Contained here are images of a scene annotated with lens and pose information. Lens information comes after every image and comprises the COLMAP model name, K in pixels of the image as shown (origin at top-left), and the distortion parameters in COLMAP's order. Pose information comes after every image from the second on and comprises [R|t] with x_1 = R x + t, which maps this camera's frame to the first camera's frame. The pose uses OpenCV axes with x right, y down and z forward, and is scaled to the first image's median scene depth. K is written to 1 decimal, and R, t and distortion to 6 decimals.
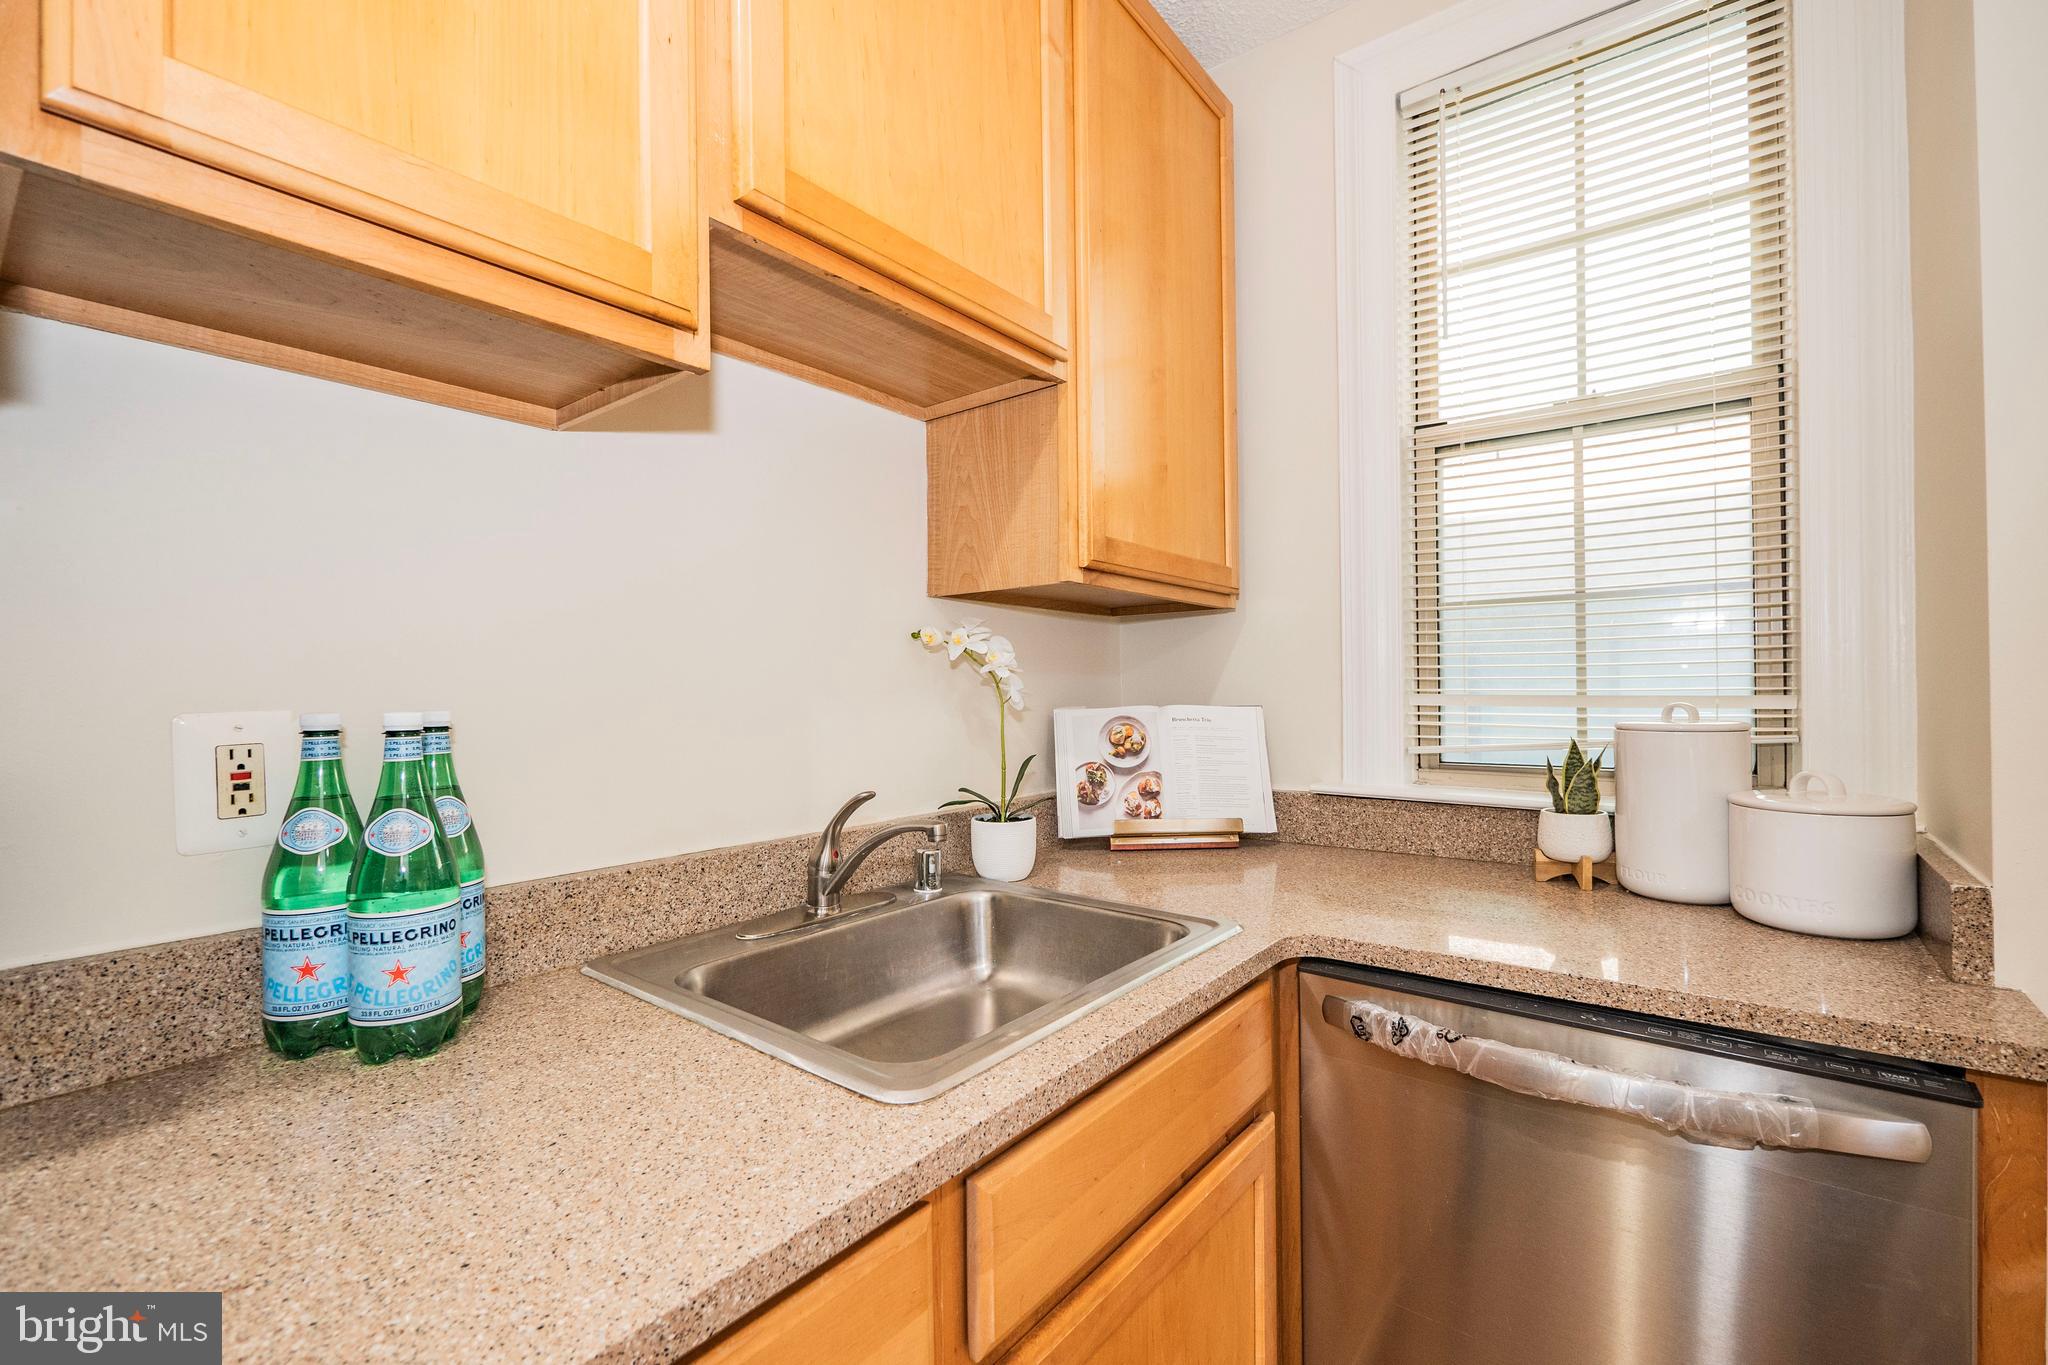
lens RADIAL K [[863.4, 0, 1026.4], [0, 863.4, 686.7], [0, 0, 1]] dist [-0.007358, 0.001284]
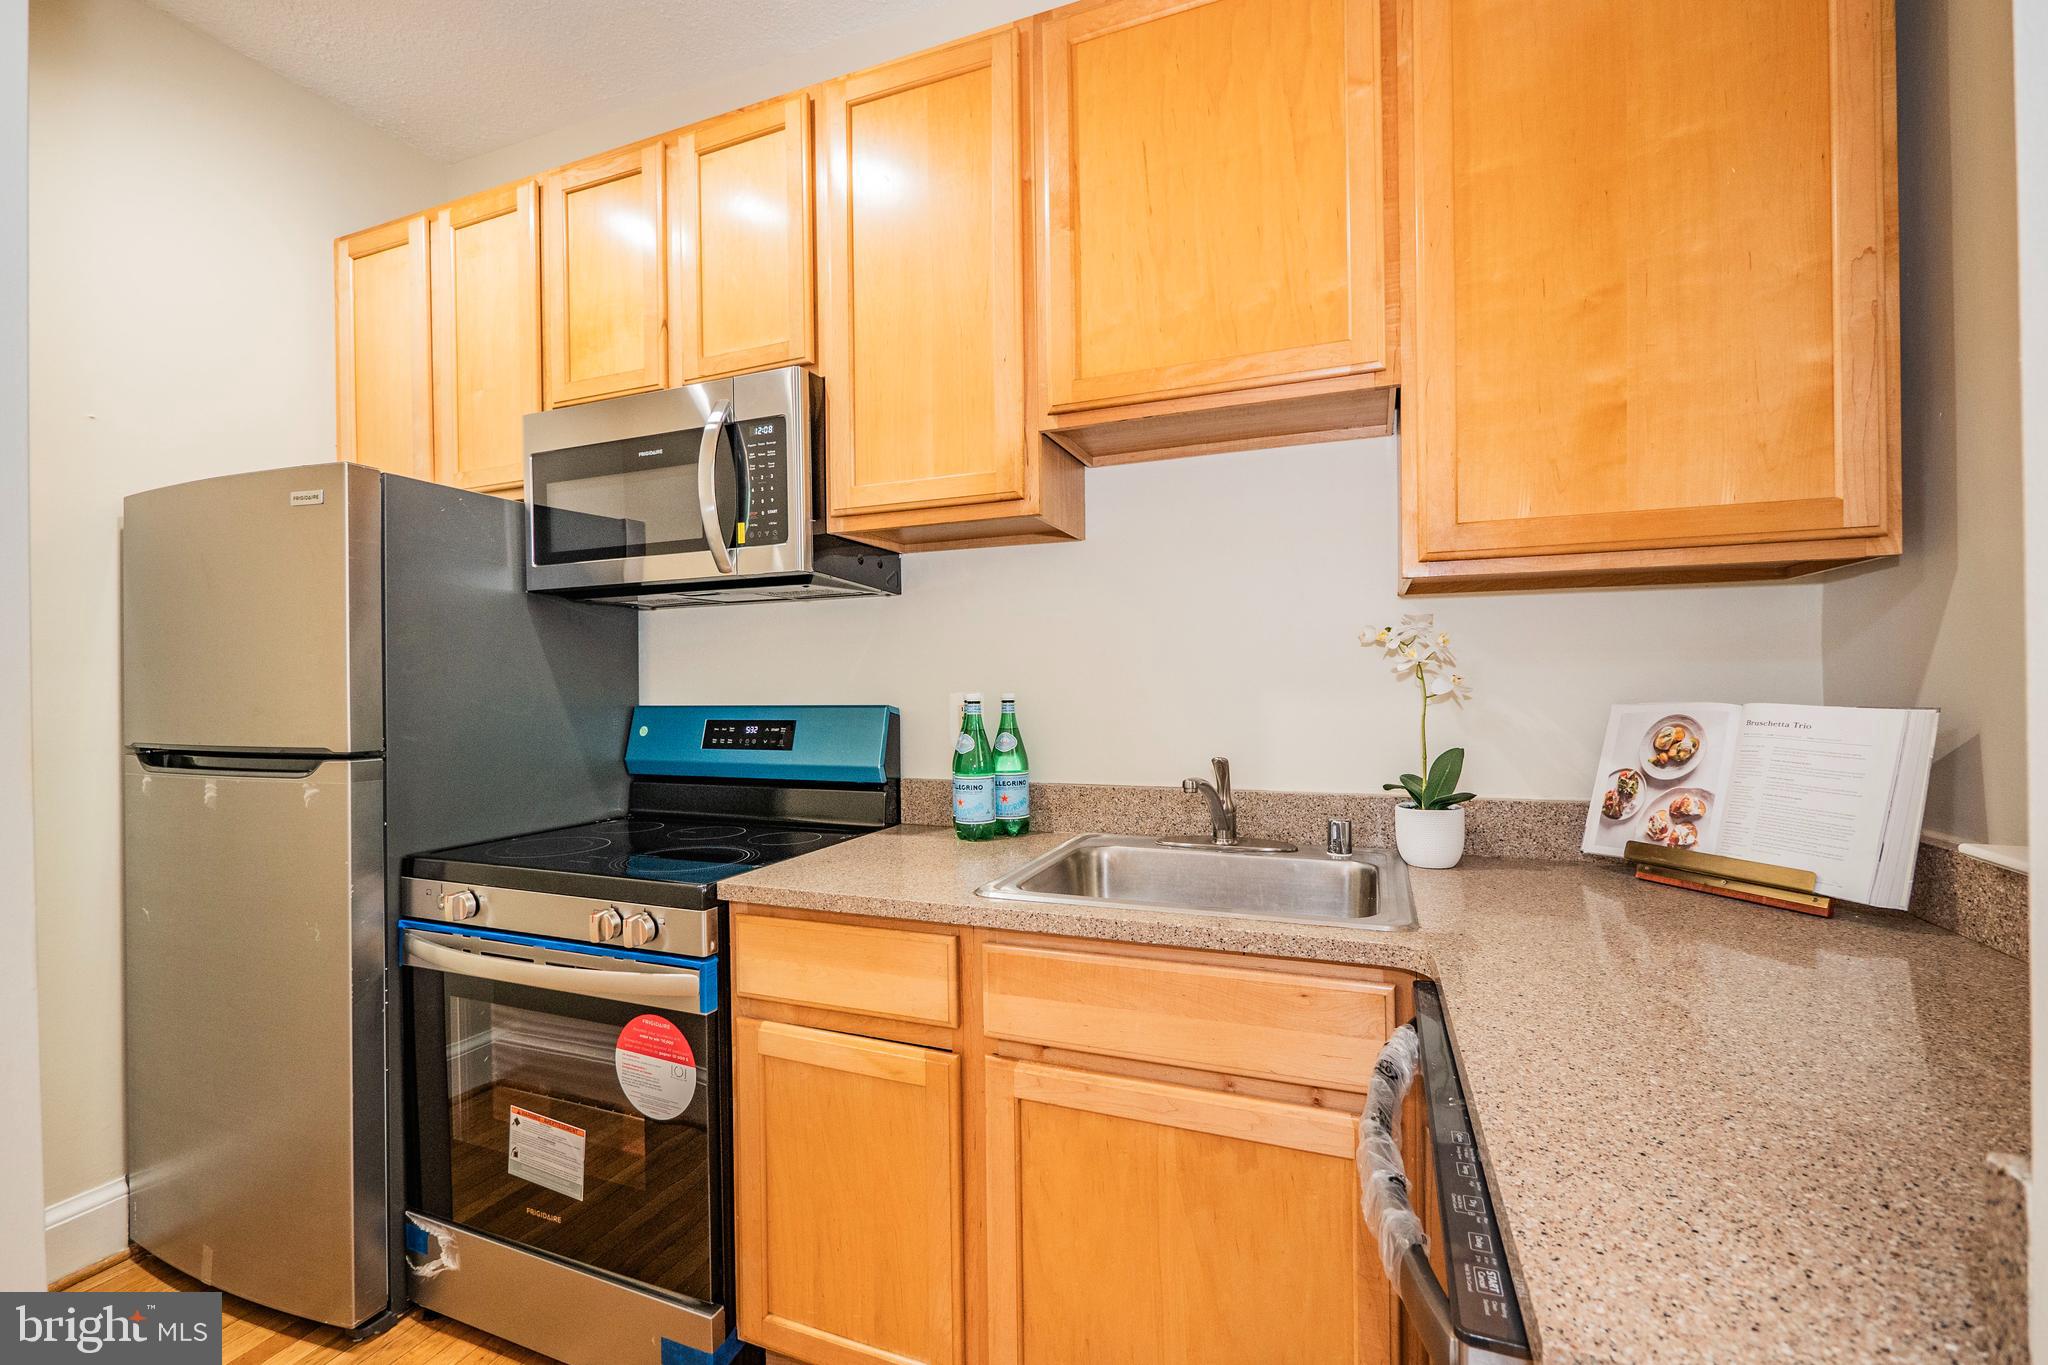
lens RADIAL K [[863.4, 0, 1024.8], [0, 863.4, 687.5], [0, 0, 1]] dist [-0.007358, 0.001284]
pose [[0.283491, 0.011830, -0.958902, 0.714287], [0.011027, 0.999818, 0.015595, -0.009968], [0.958911, -0.014995, 0.283309, 0.217564]]
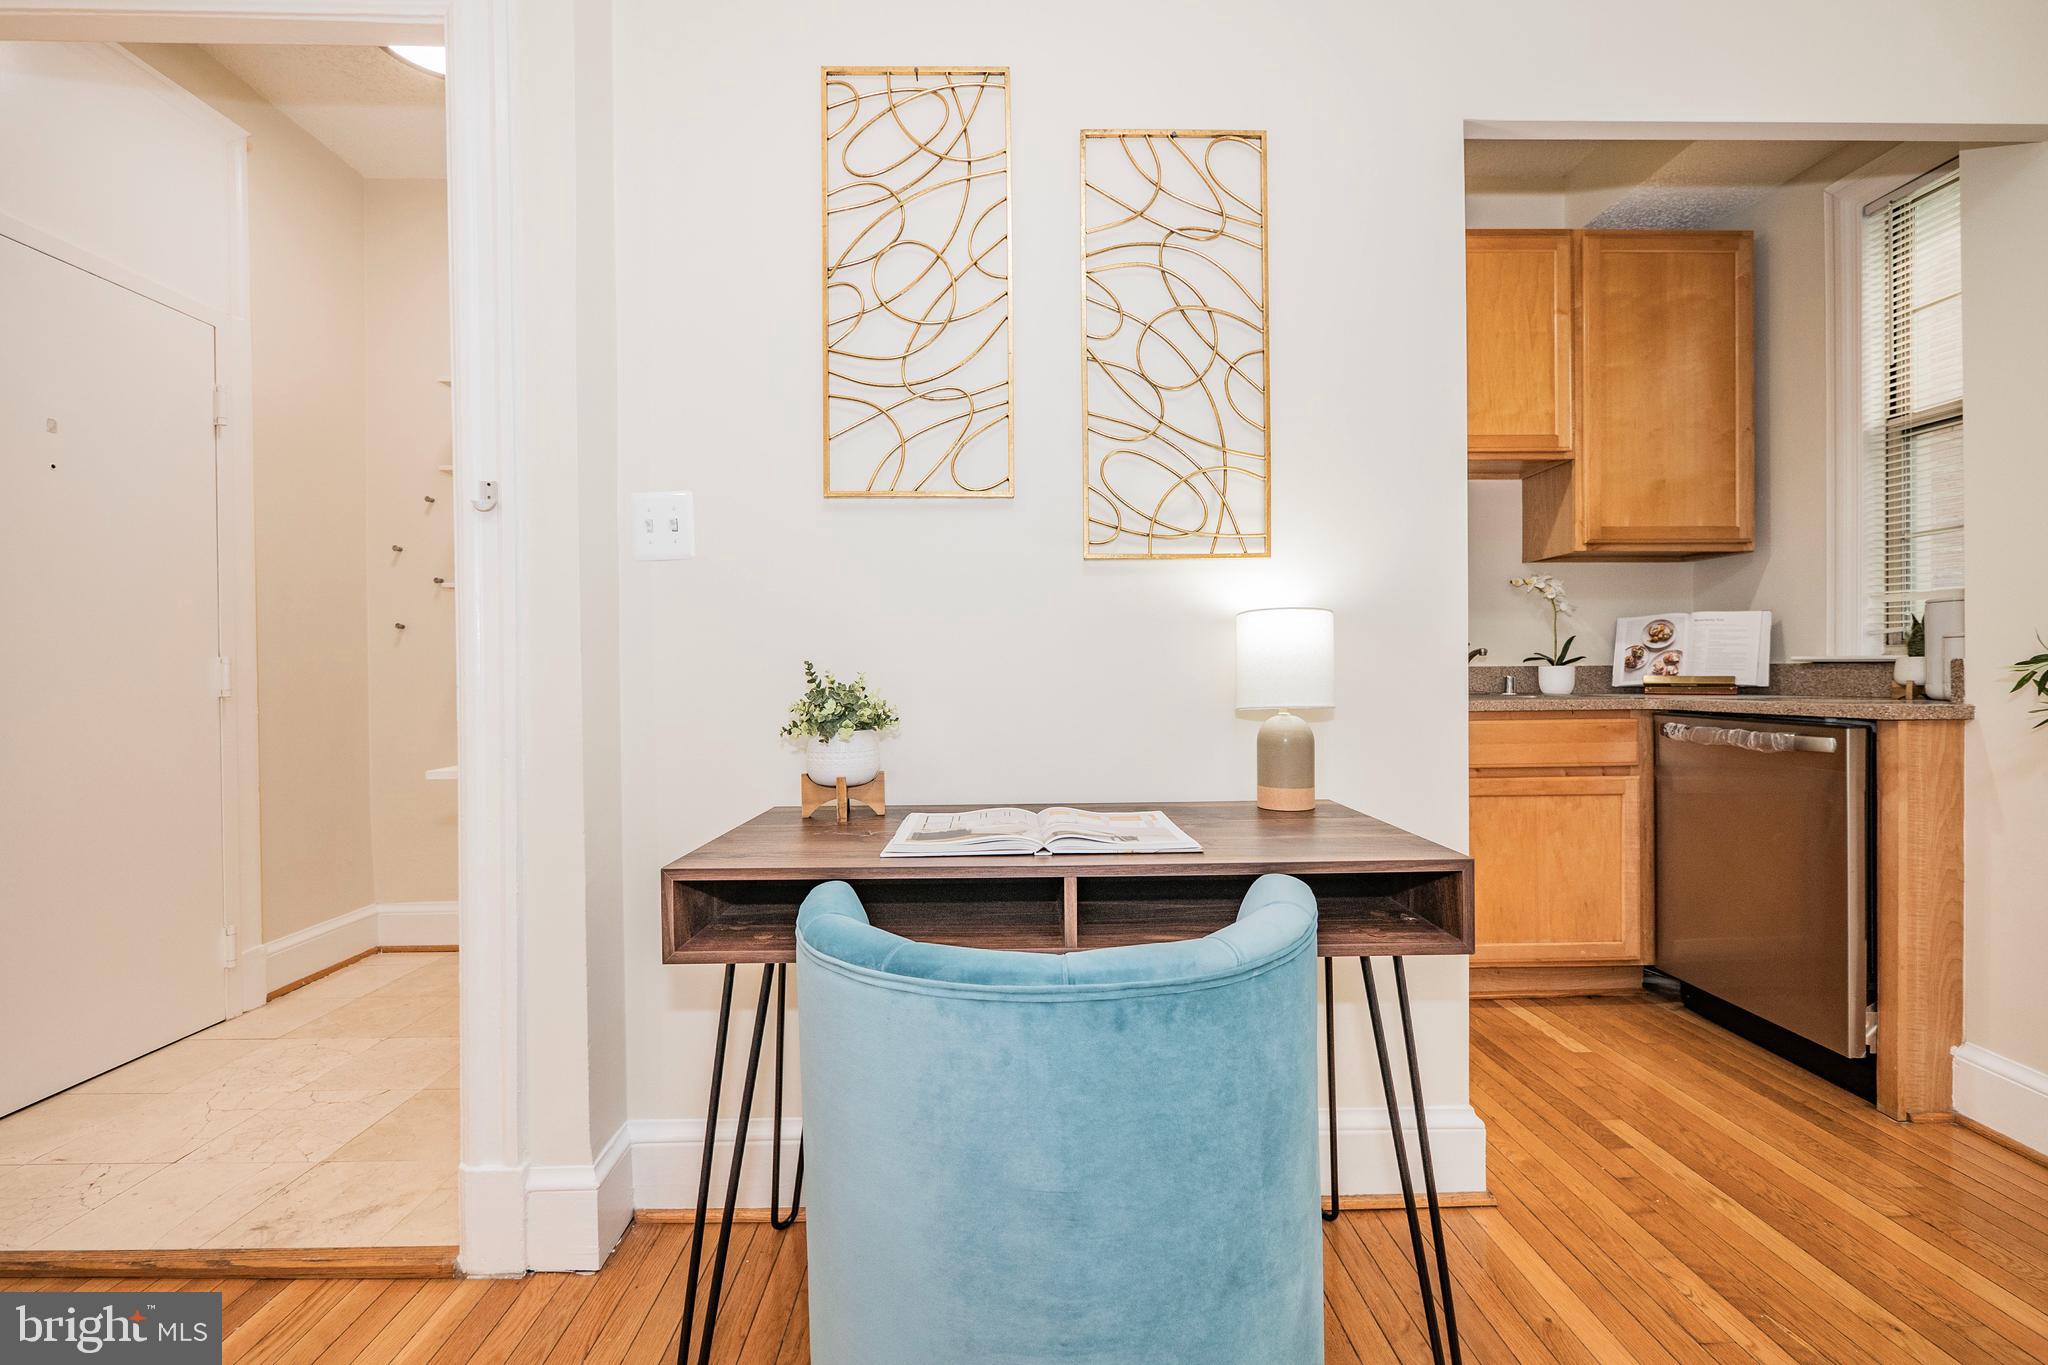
lens RADIAL K [[863.4, 0, 1026.5], [0, 863.4, 680.3], [0, 0, 1]] dist [-0.007358, 0.001284]
pose [[0.629569, 0.011990, -0.776852, 0.680537], [0.001741, 0.999857, 0.016843, 0.129409], [0.776943, -0.011957, 0.629458, -1.130748]]
